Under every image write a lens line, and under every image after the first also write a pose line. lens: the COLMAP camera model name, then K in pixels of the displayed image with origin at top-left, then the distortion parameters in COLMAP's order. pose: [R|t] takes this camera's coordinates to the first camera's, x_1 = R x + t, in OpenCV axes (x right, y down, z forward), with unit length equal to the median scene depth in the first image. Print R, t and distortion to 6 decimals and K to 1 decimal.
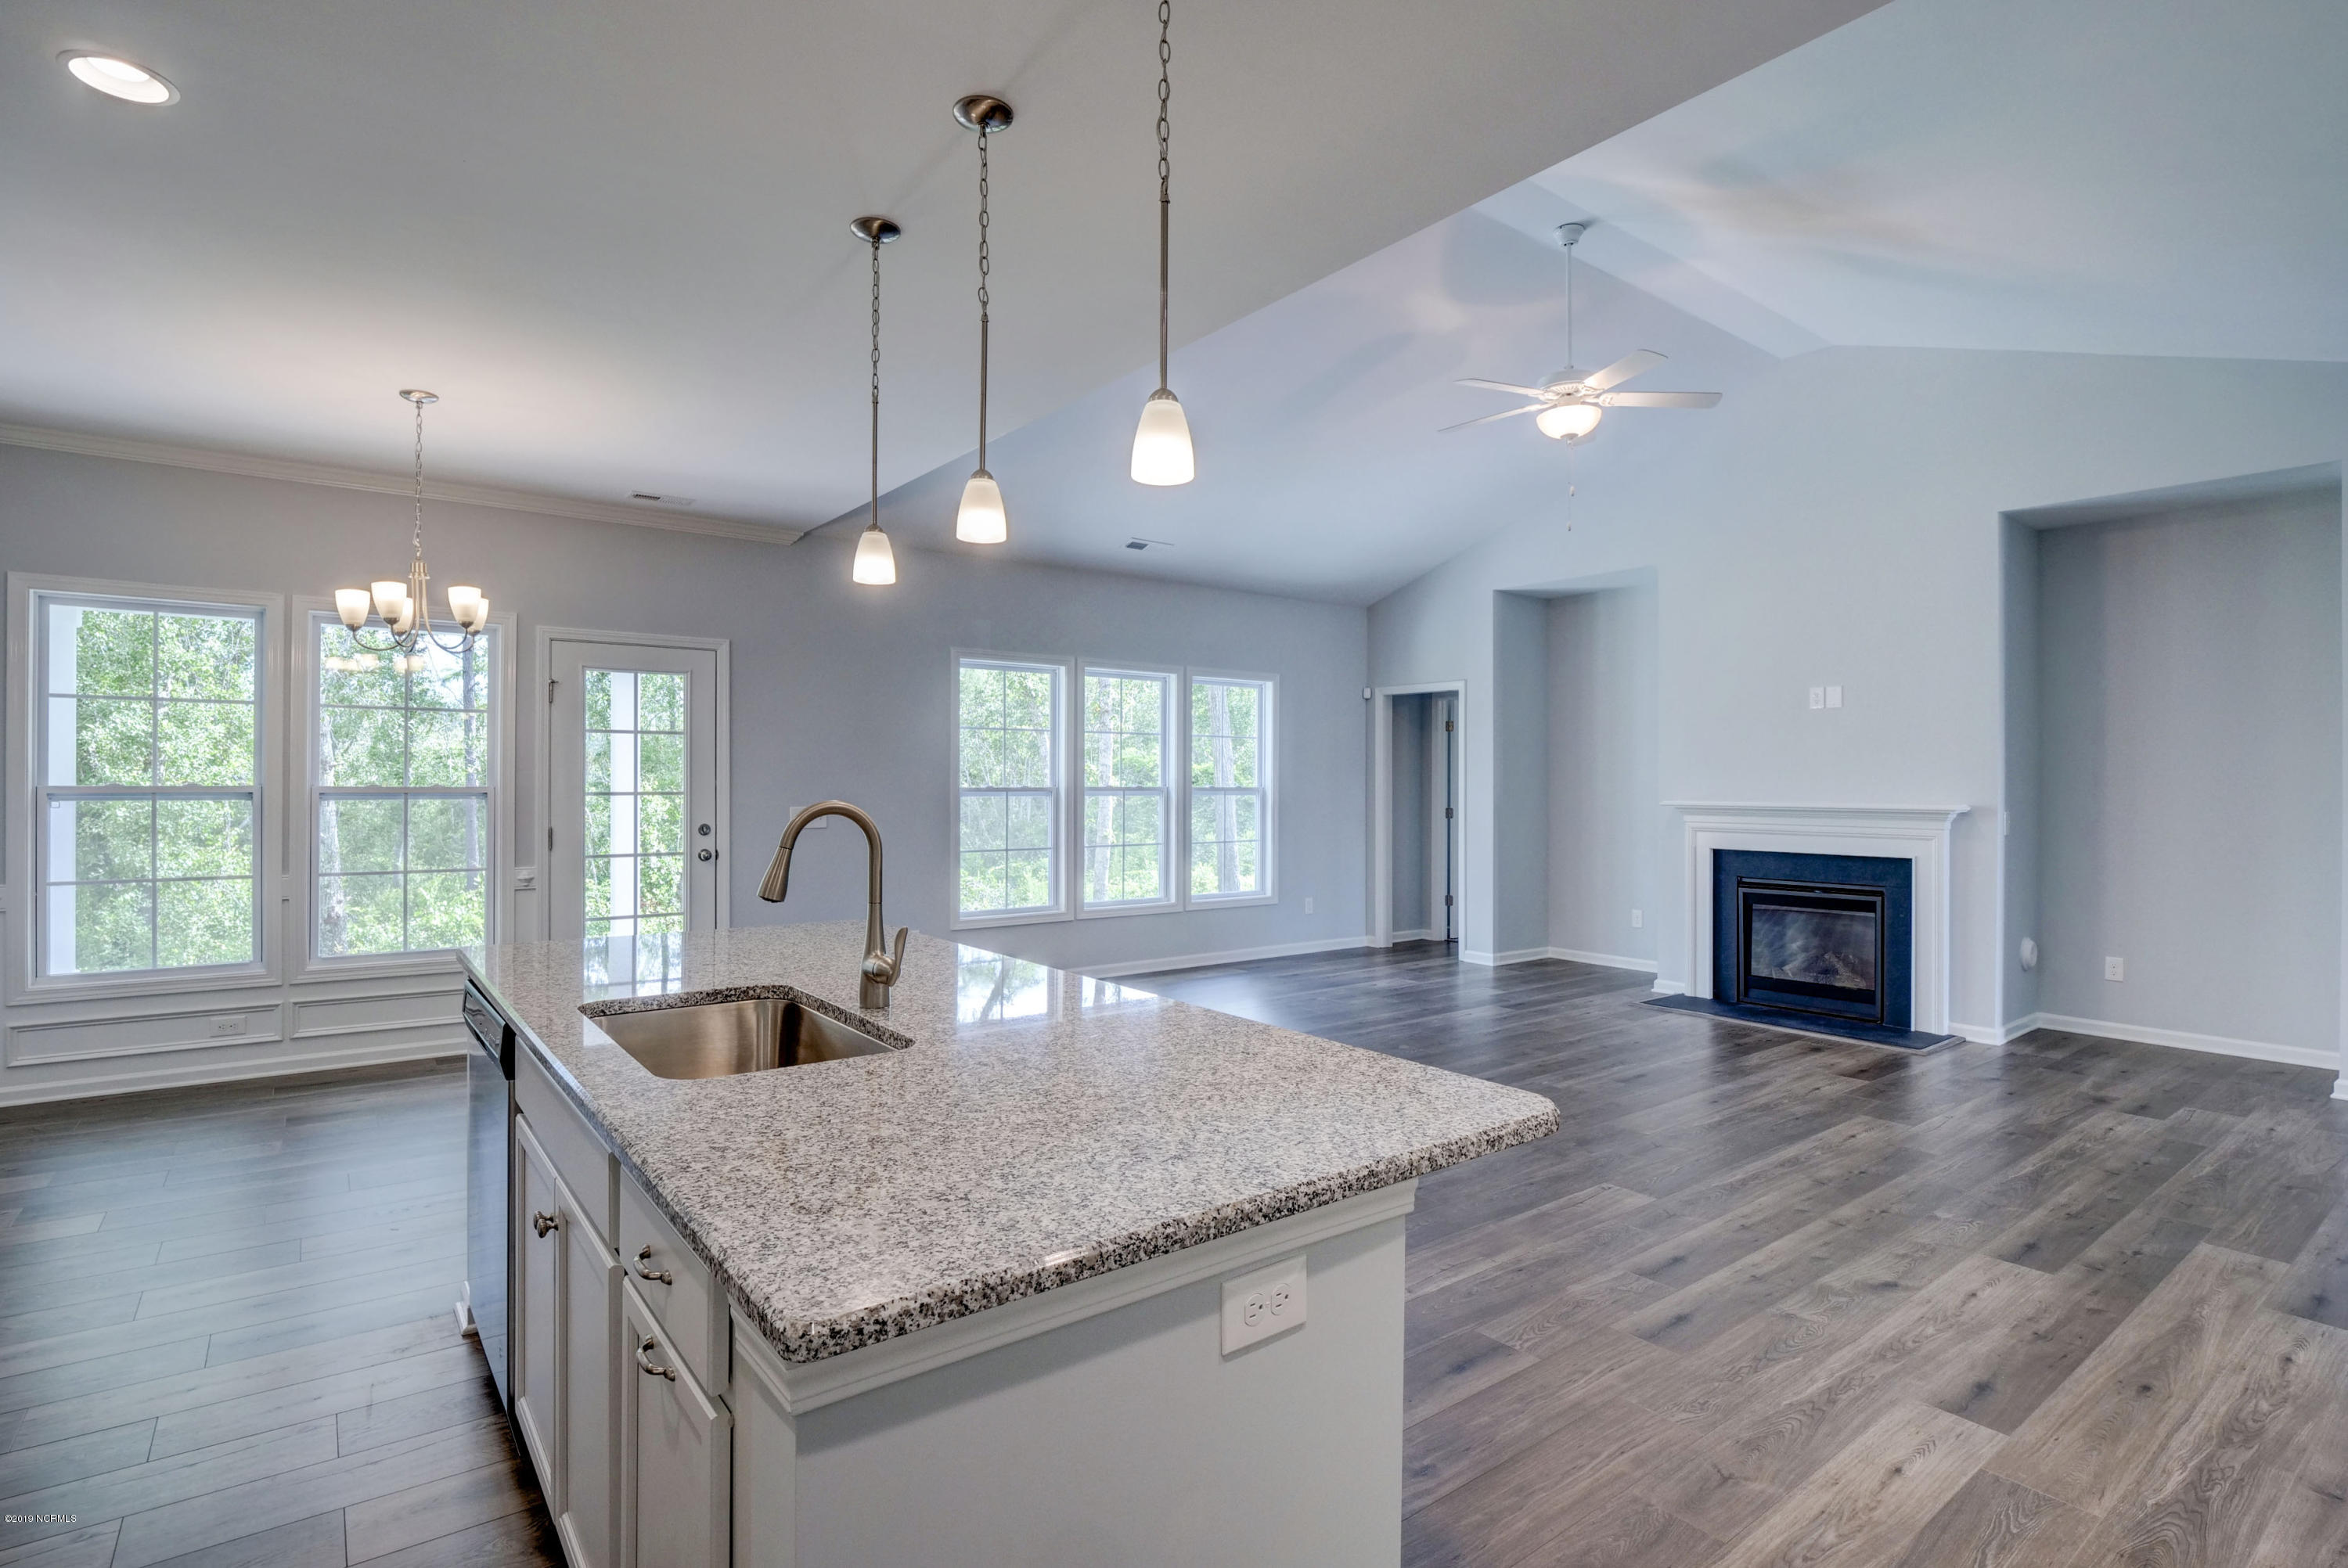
lens RADIAL K [[1139.5, 0, 1160.7], [0, 1139.5, 777.8], [0, 0, 1]] dist [-0.012702, -0.001707]
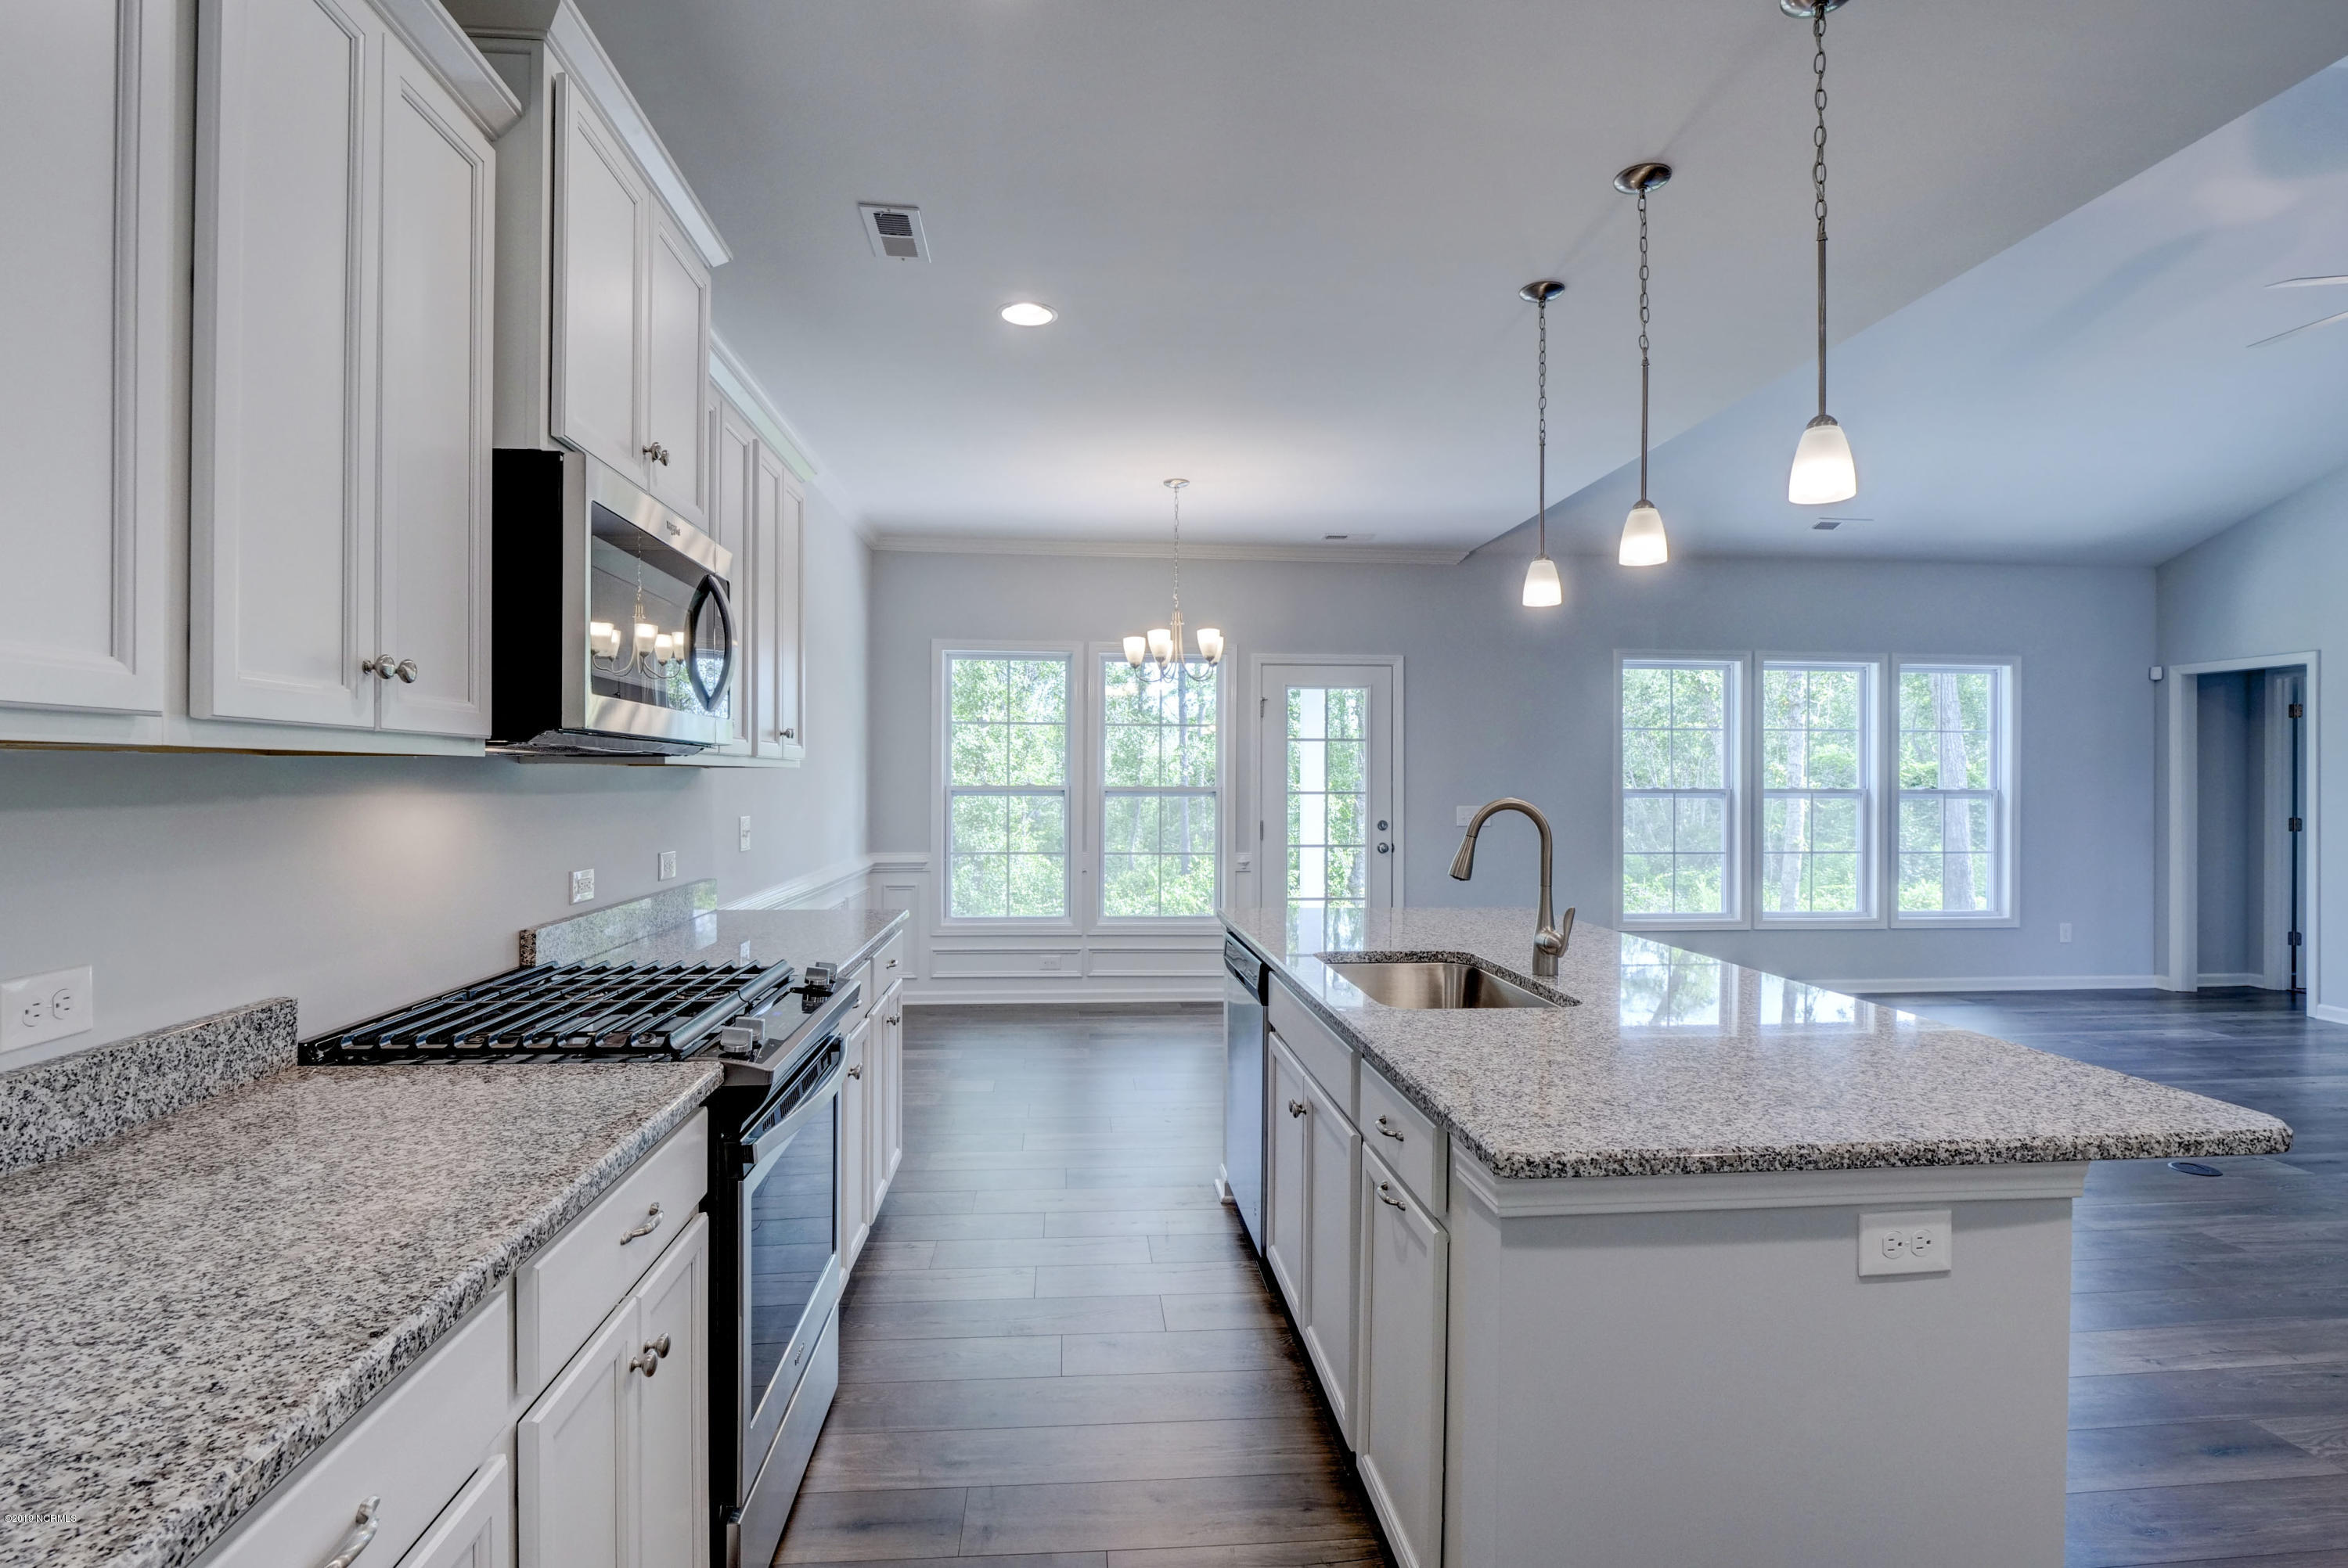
lens RADIAL K [[1139.5, 0, 1167.1], [0, 1139.5, 778.8], [0, 0, 1]] dist [-0.012702, -0.001707]
pose [[0.849156, -0.000859, -0.528141, 0.019060], [0.000702, 1.000000, -0.000497, 0.000130], [0.528141, 0.000051, 0.849157, -0.104921]]
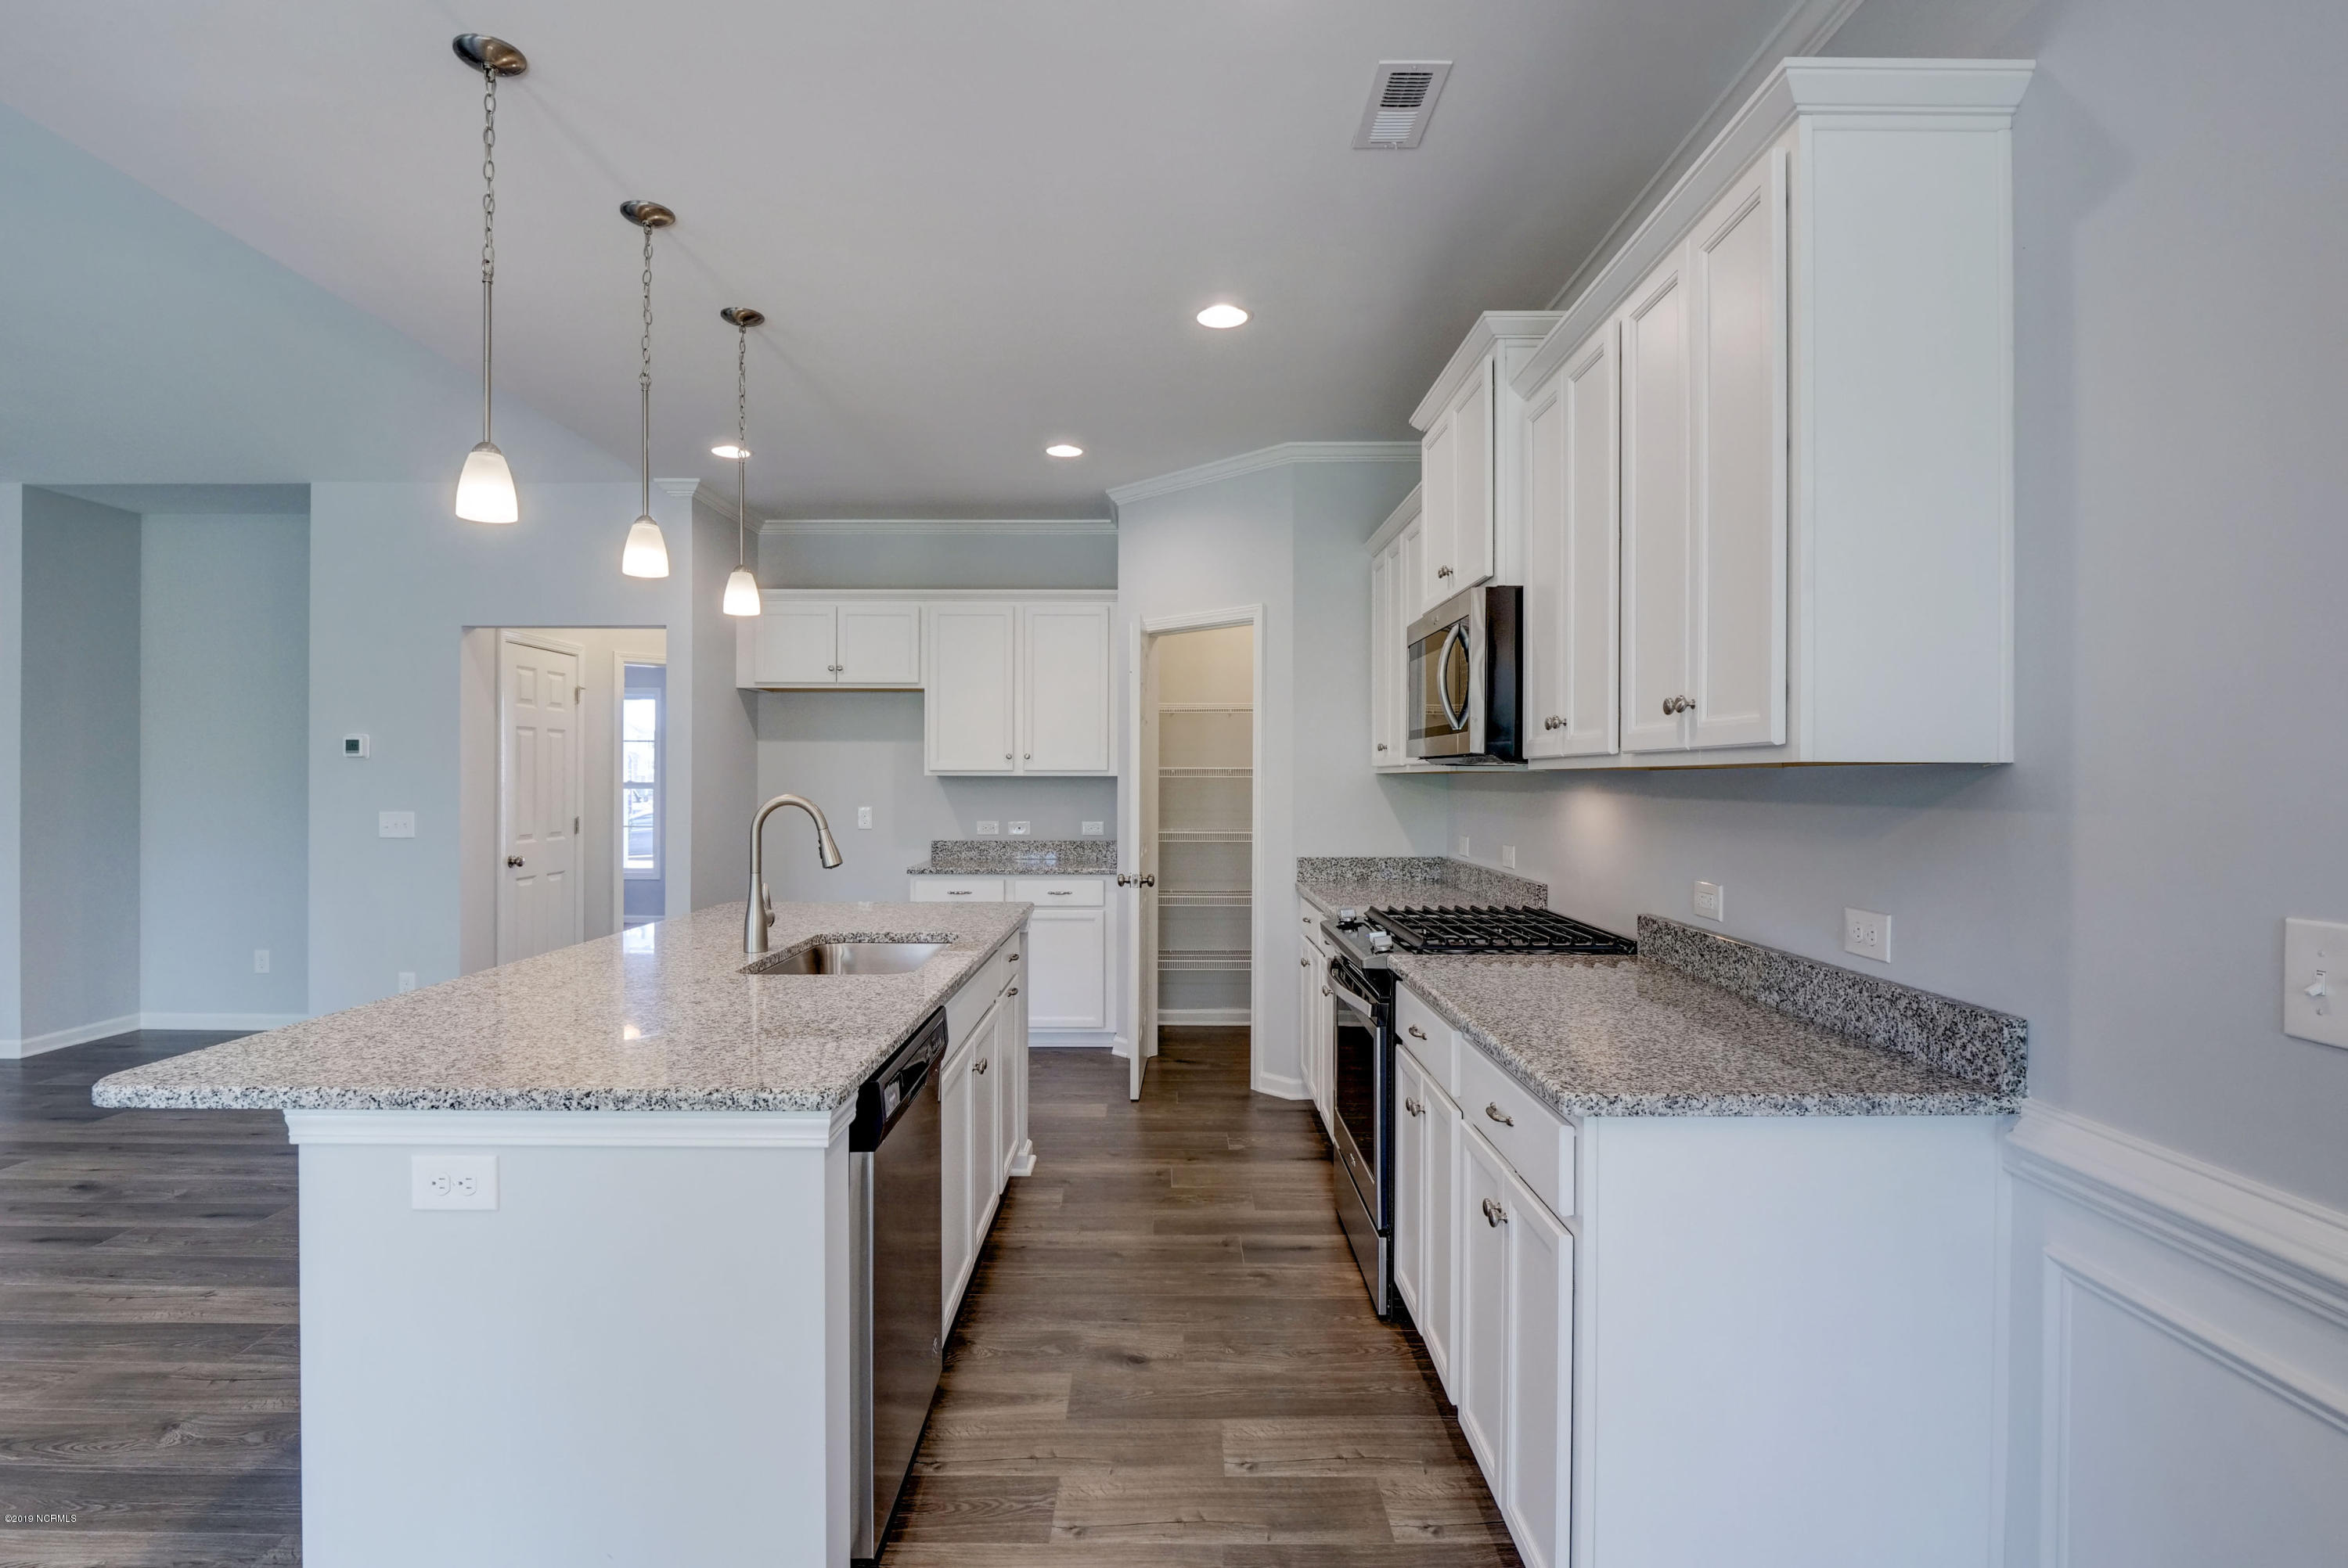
lens RADIAL K [[1139.5, 0, 1168.5], [0, 1139.5, 781.2], [0, 0, 1]] dist [-0.012702, -0.001707]
pose [[-0.799007, -0.008493, 0.601262, -0.763079], [-0.007689, 0.999963, 0.003907, -0.002995], [-0.601273, -0.001502, -0.799043, 0.944353]]
